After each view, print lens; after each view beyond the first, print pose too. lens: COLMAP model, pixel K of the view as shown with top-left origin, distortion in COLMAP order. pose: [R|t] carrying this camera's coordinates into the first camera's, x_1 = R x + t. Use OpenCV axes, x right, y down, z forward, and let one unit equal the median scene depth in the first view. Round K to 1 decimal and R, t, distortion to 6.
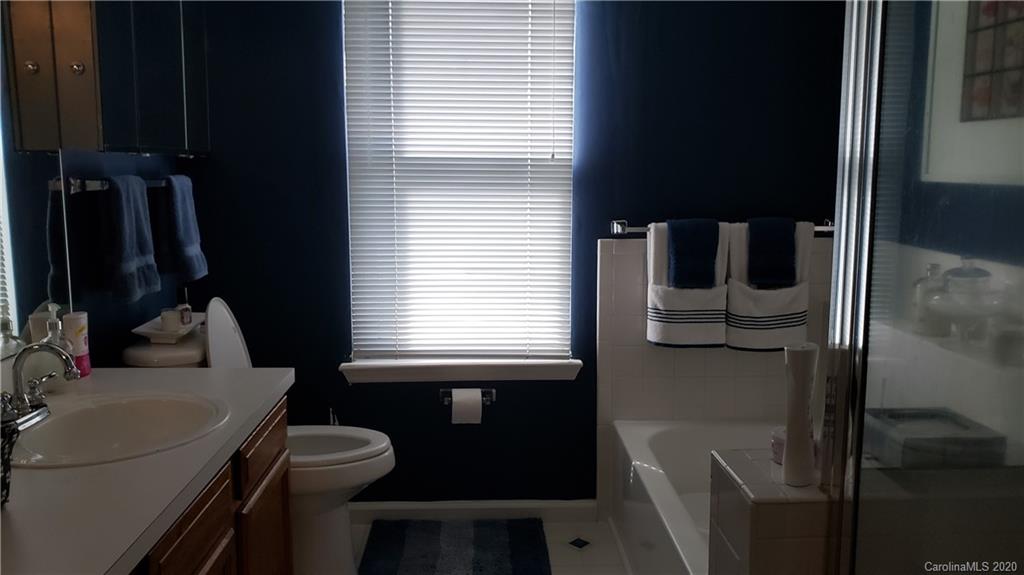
lens RADIAL K [[825.8, 0, 512.0], [0, 825.8, 287.5], [0, 0, 1]] dist [0.032610, -0.004189]
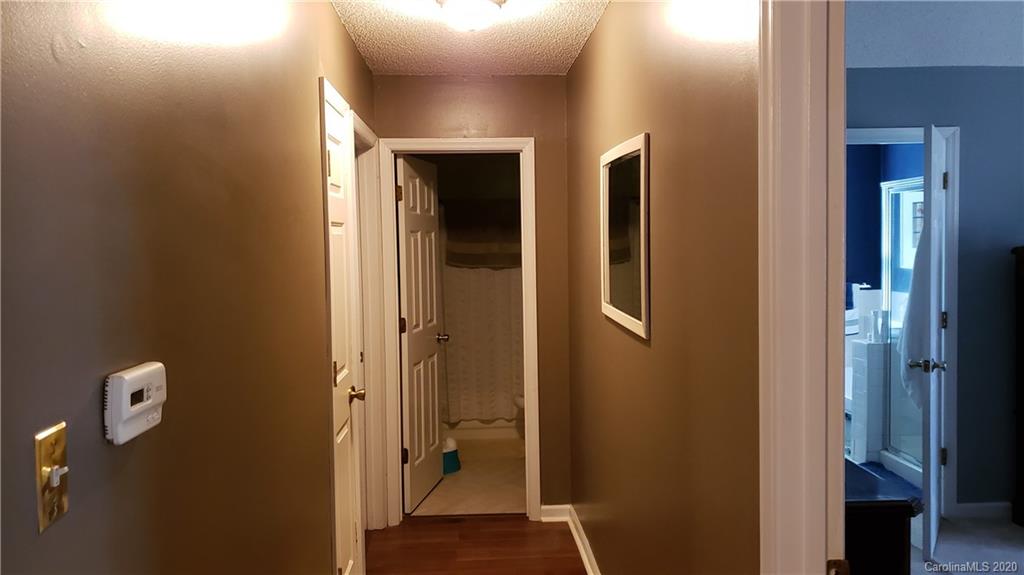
lens RADIAL K [[825.8, 0, 512.0], [0, 825.8, 287.5], [0, 0, 1]] dist [0.032610, -0.004189]
pose [[0.999803, -0.018404, 0.007483, -0.697798], [0.018971, 0.996233, -0.084615, 0.121366], [-0.005898, 0.084740, 0.996386, -1.471884]]
